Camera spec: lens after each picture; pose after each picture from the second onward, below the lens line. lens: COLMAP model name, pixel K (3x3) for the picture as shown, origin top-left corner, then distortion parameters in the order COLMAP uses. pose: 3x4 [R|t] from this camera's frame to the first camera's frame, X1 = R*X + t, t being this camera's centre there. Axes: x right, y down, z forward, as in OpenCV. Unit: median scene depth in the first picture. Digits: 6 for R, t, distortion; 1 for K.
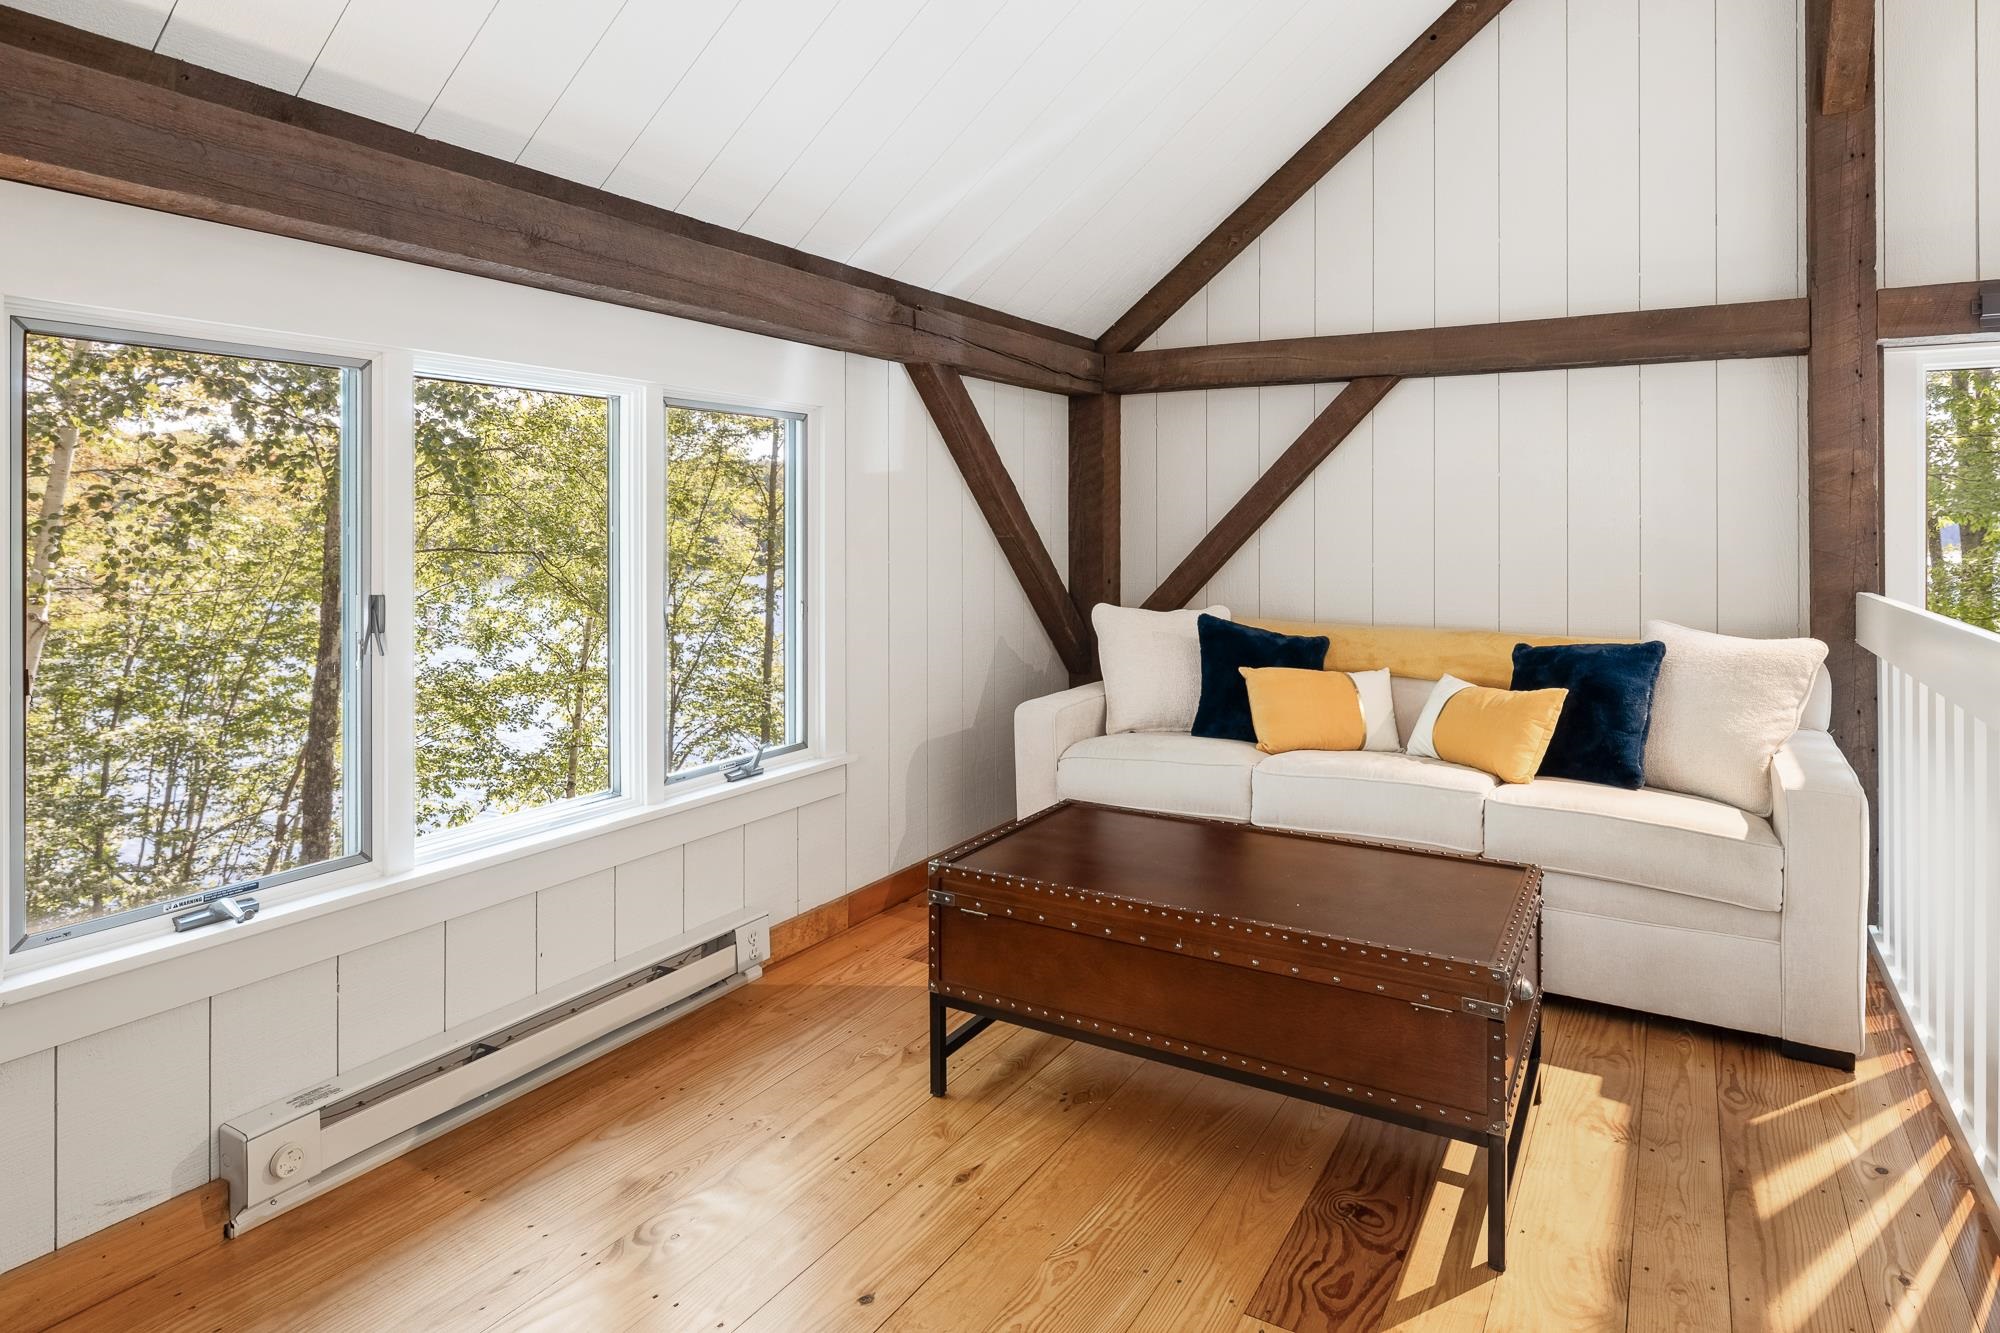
lens RADIAL K [[1116.3, 0, 998.3], [0, 1116.3, 525.3], [0, 0, 1]] dist [-0.005424, -0.000112]
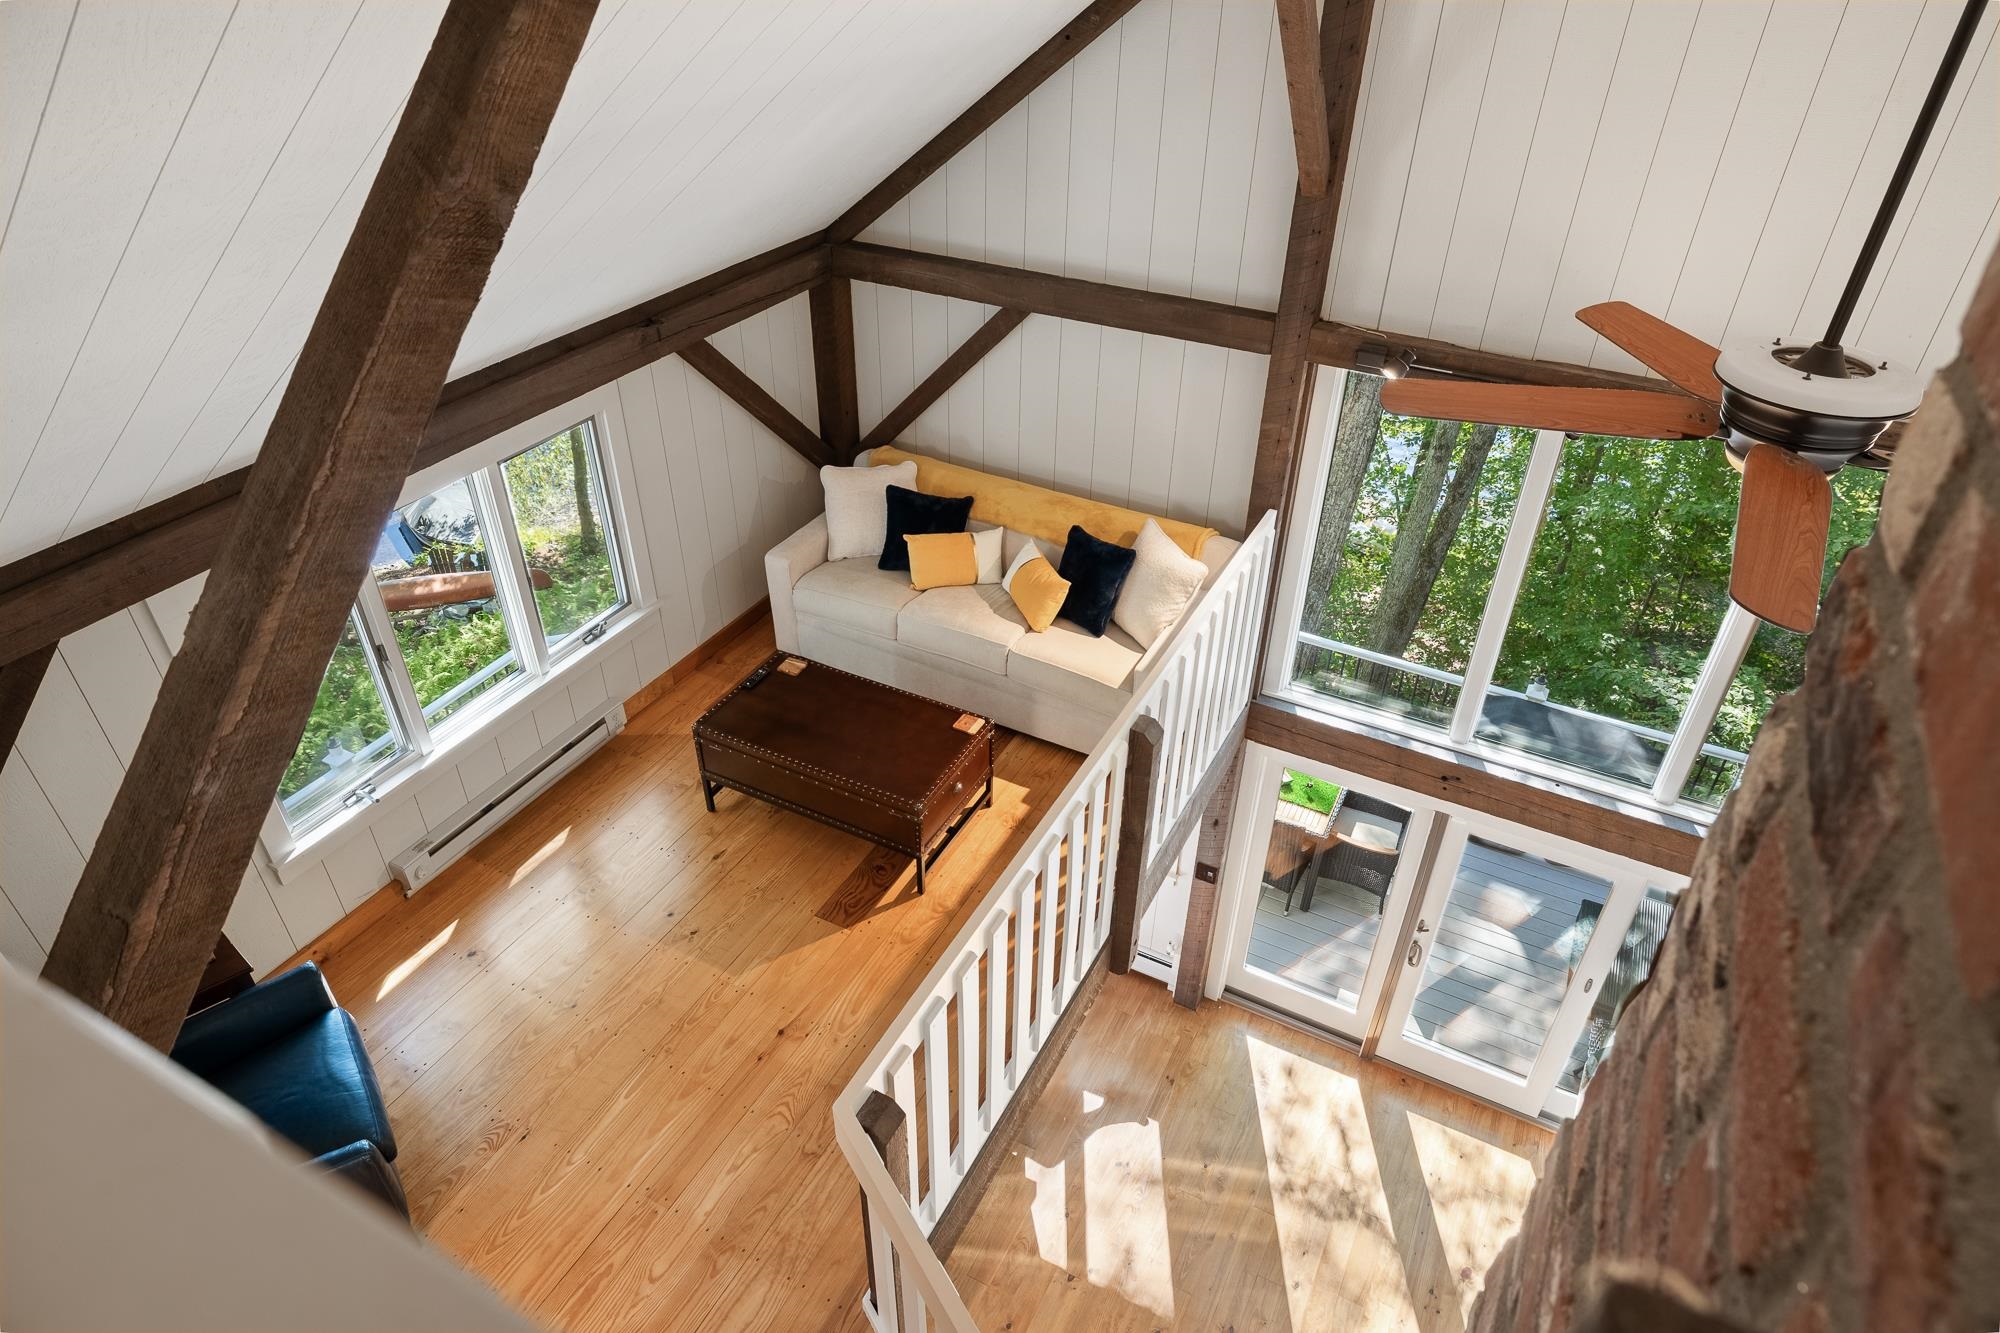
lens RADIAL K [[1178.4, 0, 999.6], [0, 1178.4, 665.5], [0, 0, 1]] dist [-0.000771, -0.000306]
pose [[0.998154, -0.024710, 0.055483, 0.276247], [-0.012130, 0.813996, 0.580744, -0.752317], [-0.059513, -0.580345, 0.812193, -0.512404]]
